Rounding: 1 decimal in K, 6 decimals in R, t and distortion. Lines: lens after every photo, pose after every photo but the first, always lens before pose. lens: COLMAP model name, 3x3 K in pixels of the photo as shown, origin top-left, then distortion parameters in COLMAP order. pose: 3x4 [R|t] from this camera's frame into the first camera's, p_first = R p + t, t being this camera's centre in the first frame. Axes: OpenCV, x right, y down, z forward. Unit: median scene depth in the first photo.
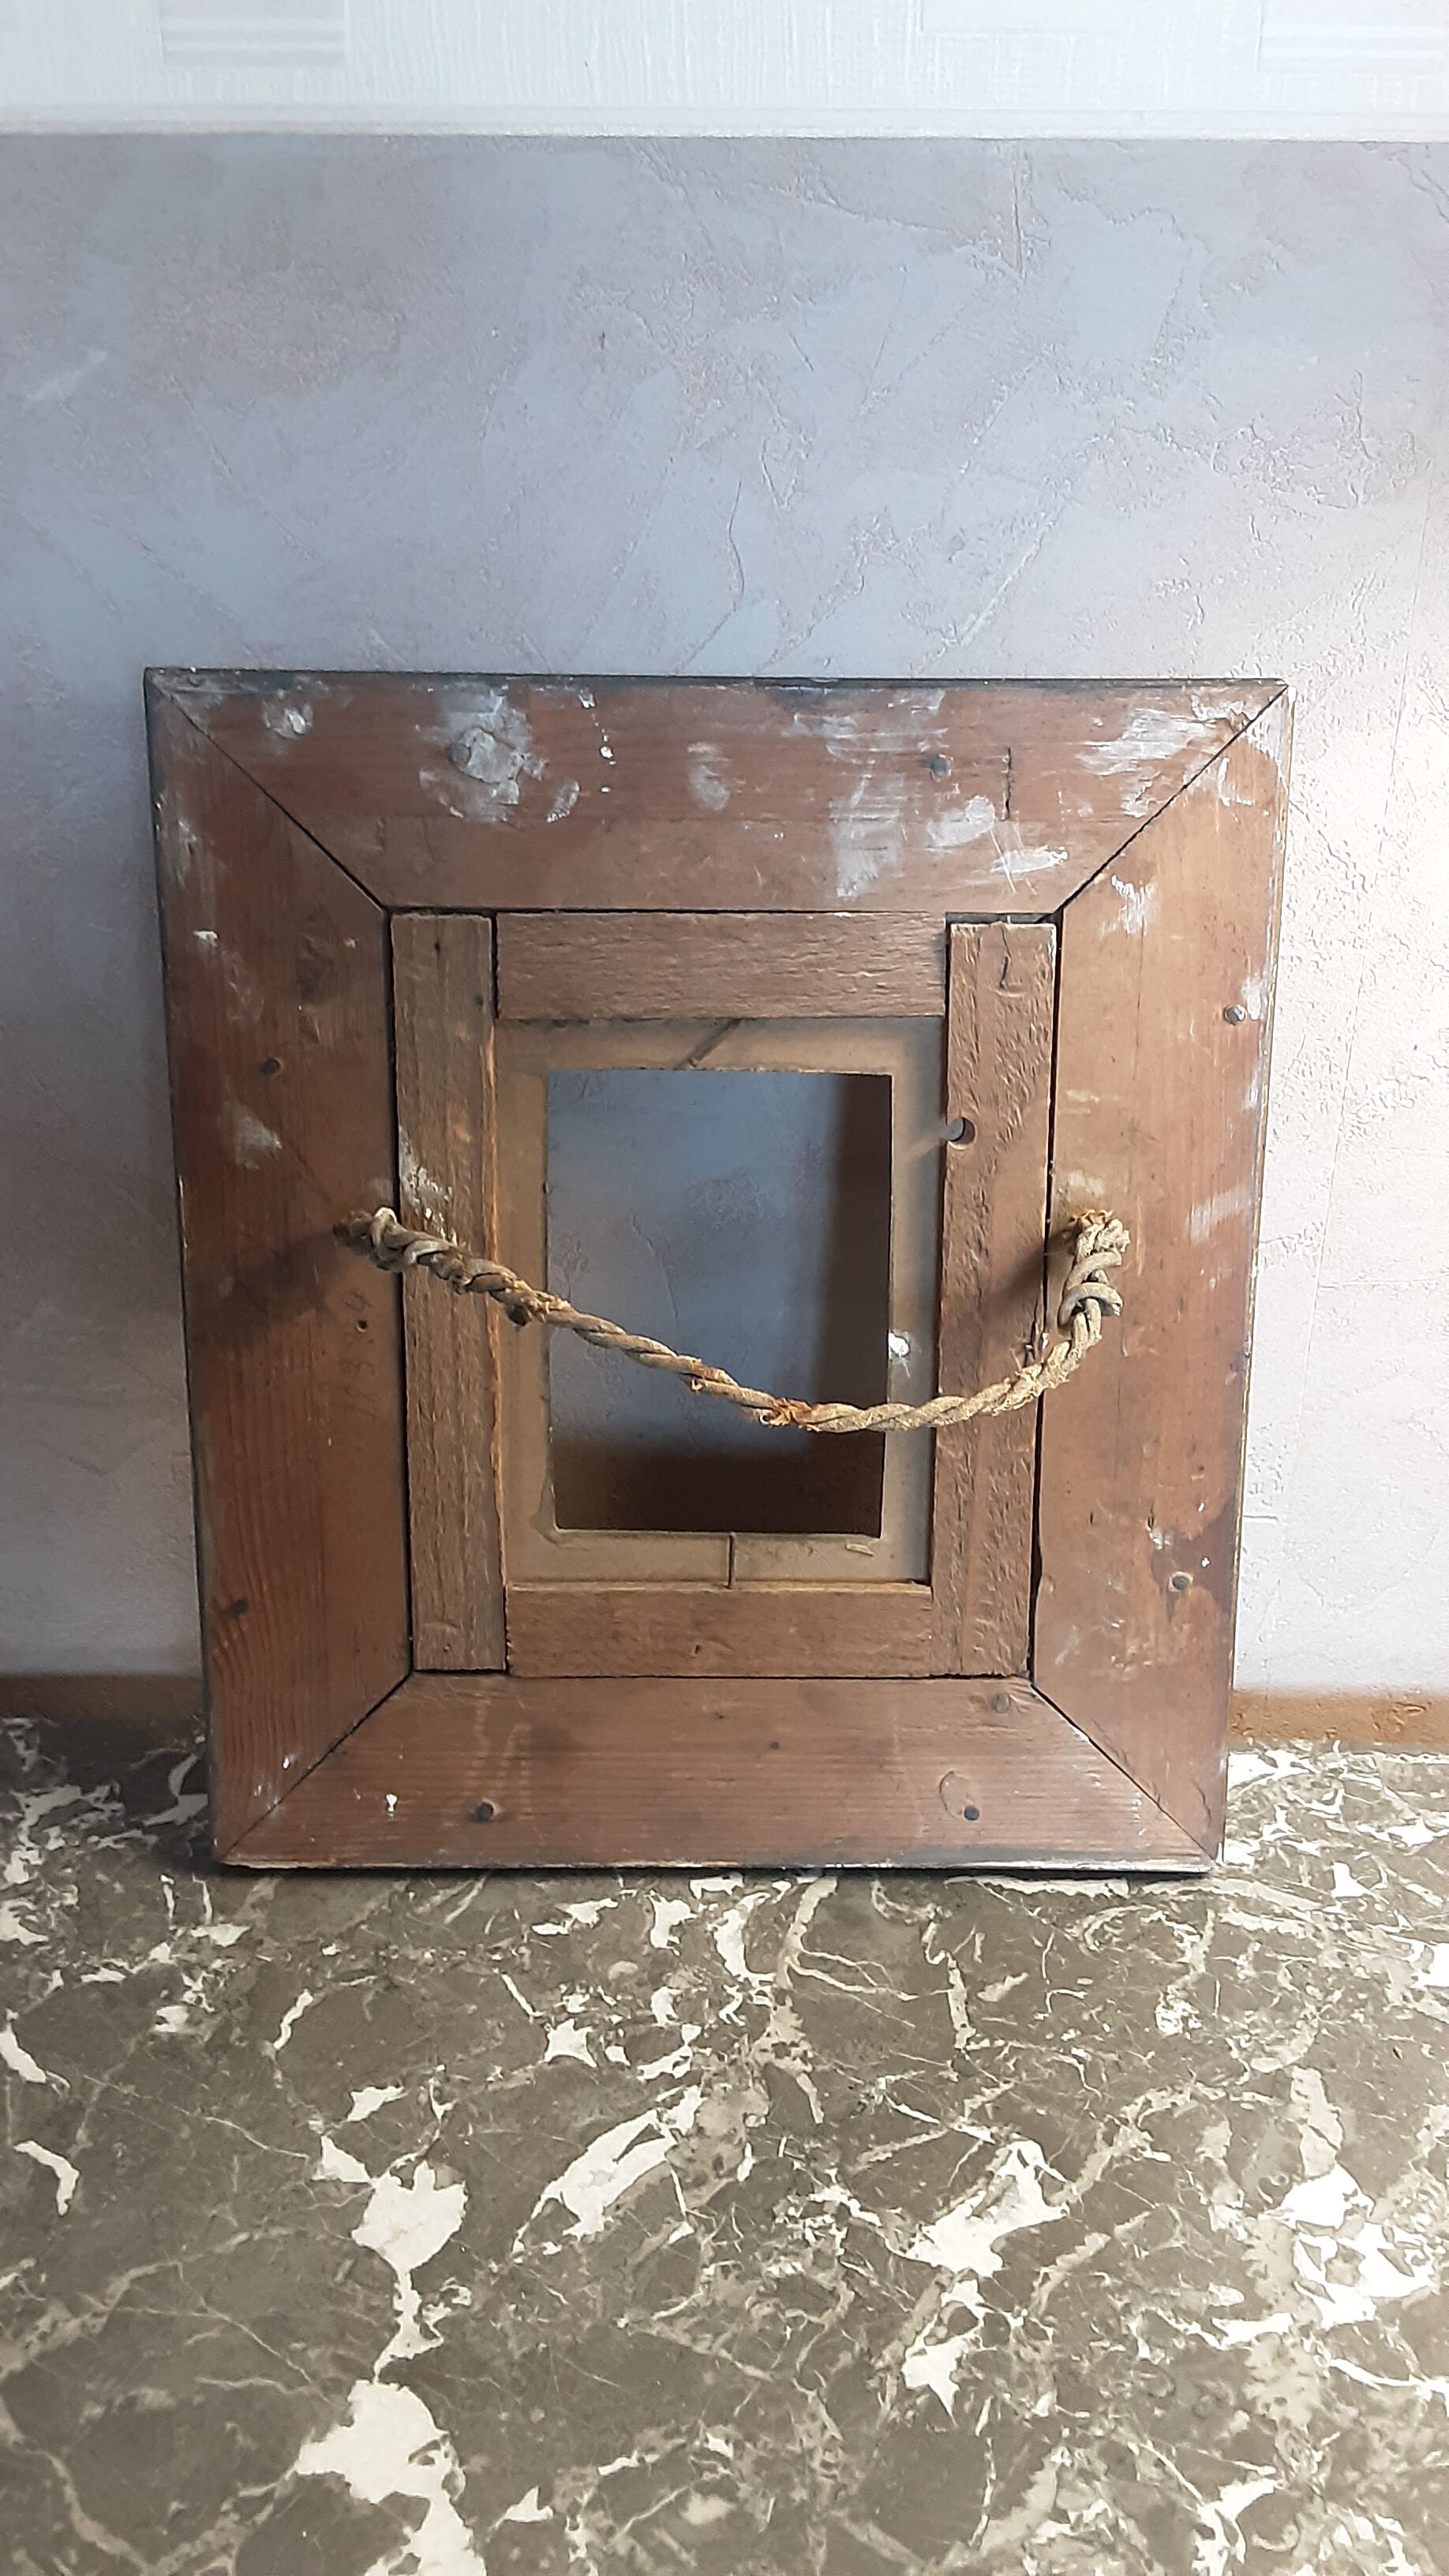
lens RADIAL K [[2091.9, 0, 746.7], [0, 2091.9, 1269.5], [0, 0, 1]] dist [0.131260, -0.205270]
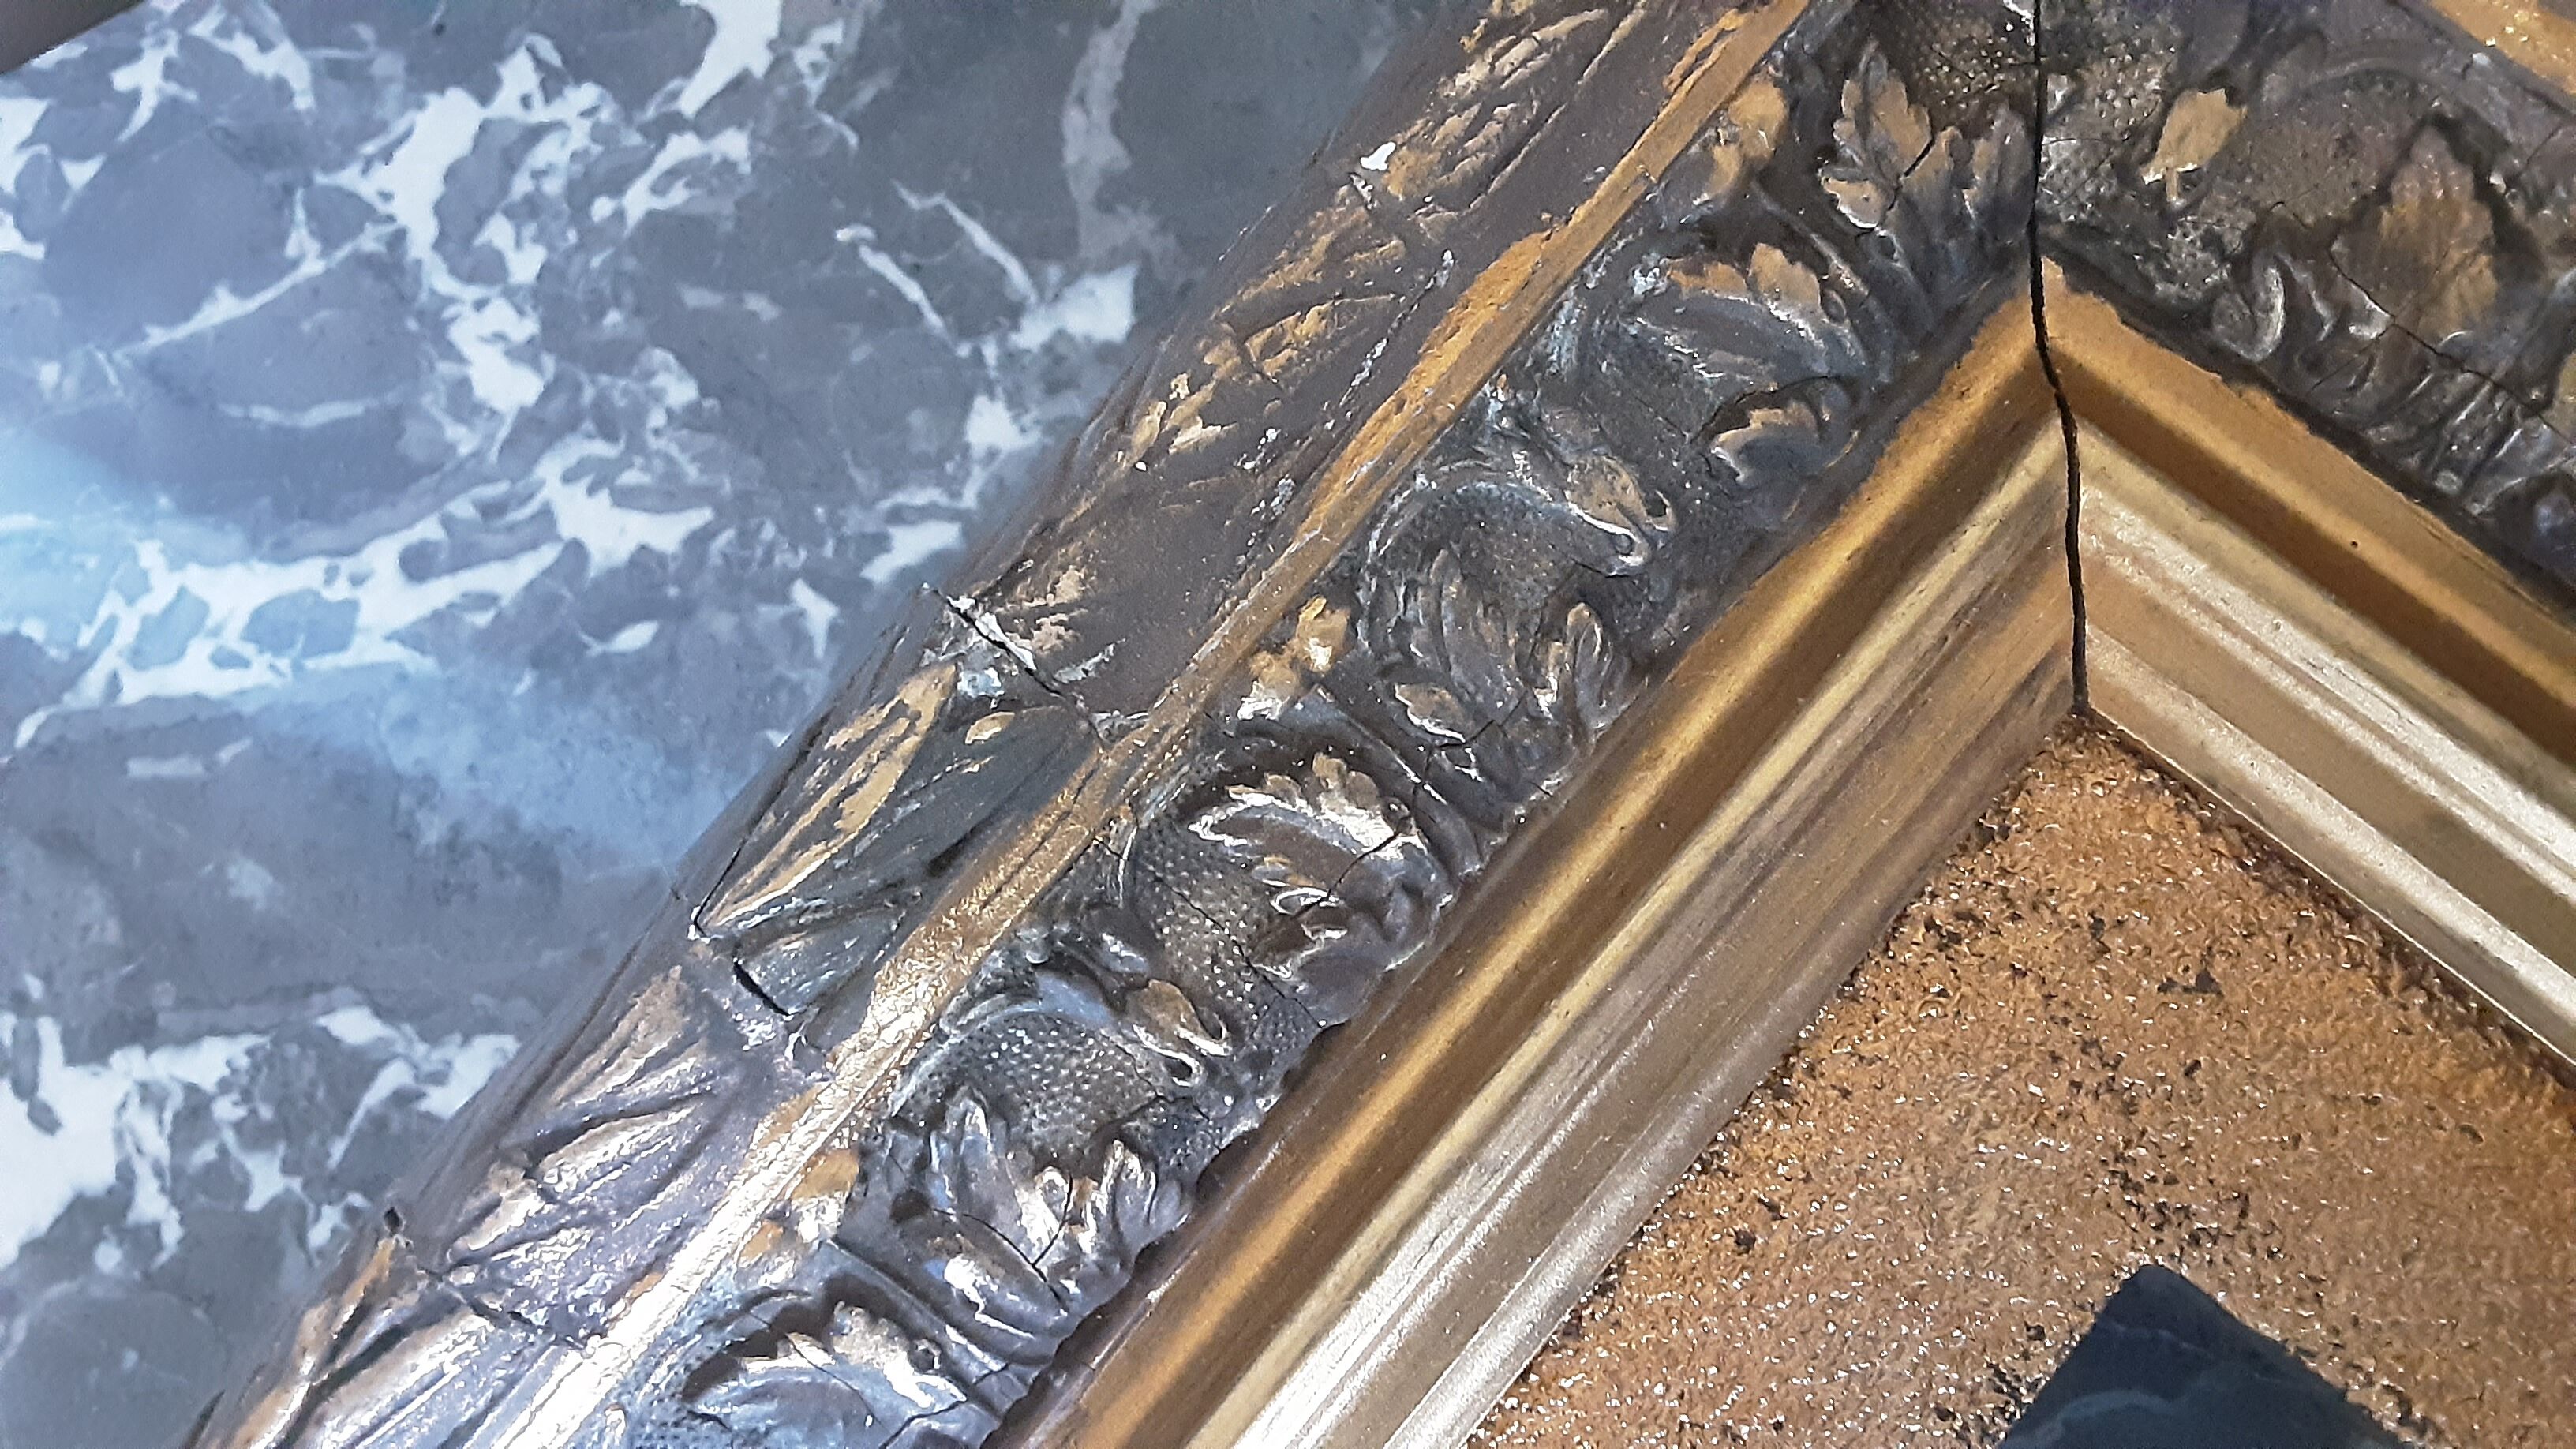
lens RADIAL K [[2085.9, 0, 1288.0], [0, 2085.9, 724.5], [0, 0, 1]] dist [0.135646, -0.237548]
pose [[0.898733, -0.430928, -0.081114, -0.227356], [0.345940, 0.583125, 0.735045, 0.089610], [-0.269451, -0.688670, 0.673149, 0.714304]]
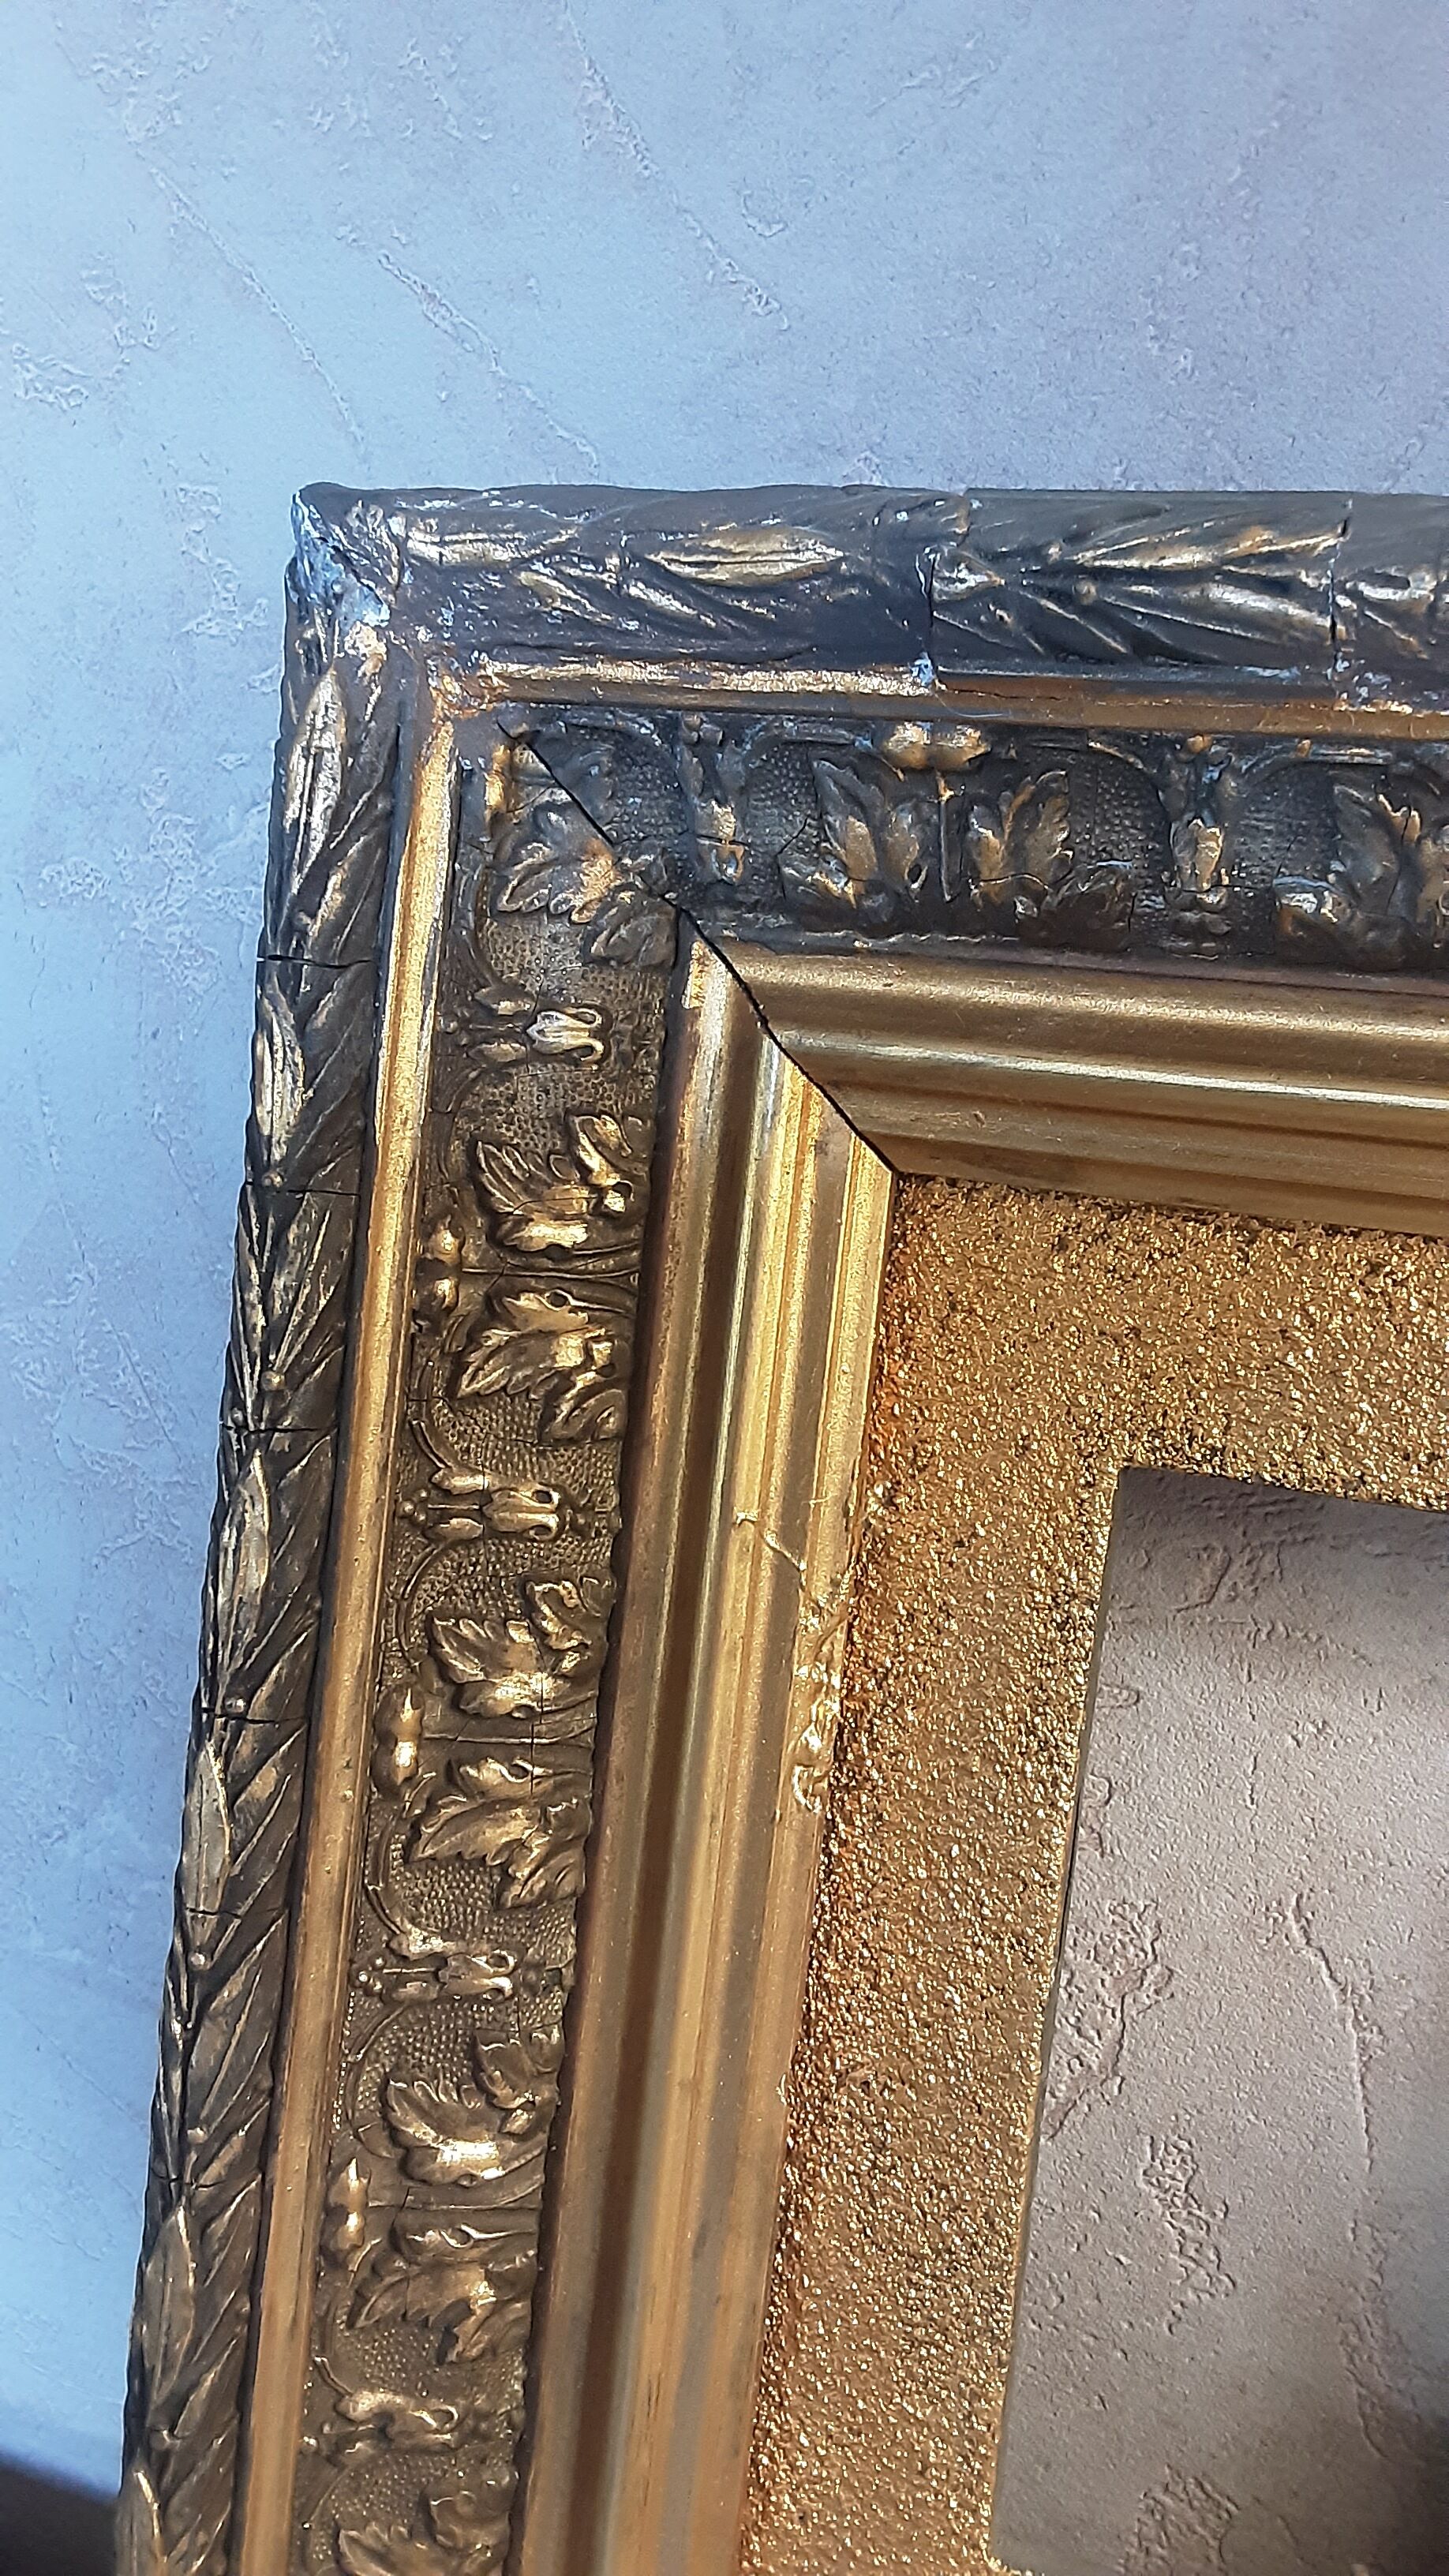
lens RADIAL K [[2103.5, 0, 749.0], [0, 2103.5, 1270.6], [0, 0, 1]] dist [0.133010, -0.236478]
pose [[0.939854, 0.128918, -0.316314, -0.044339], [-0.174357, 0.977378, -0.119718, -0.090504], [0.293724, 0.167669, 0.941070, 0.628750]]
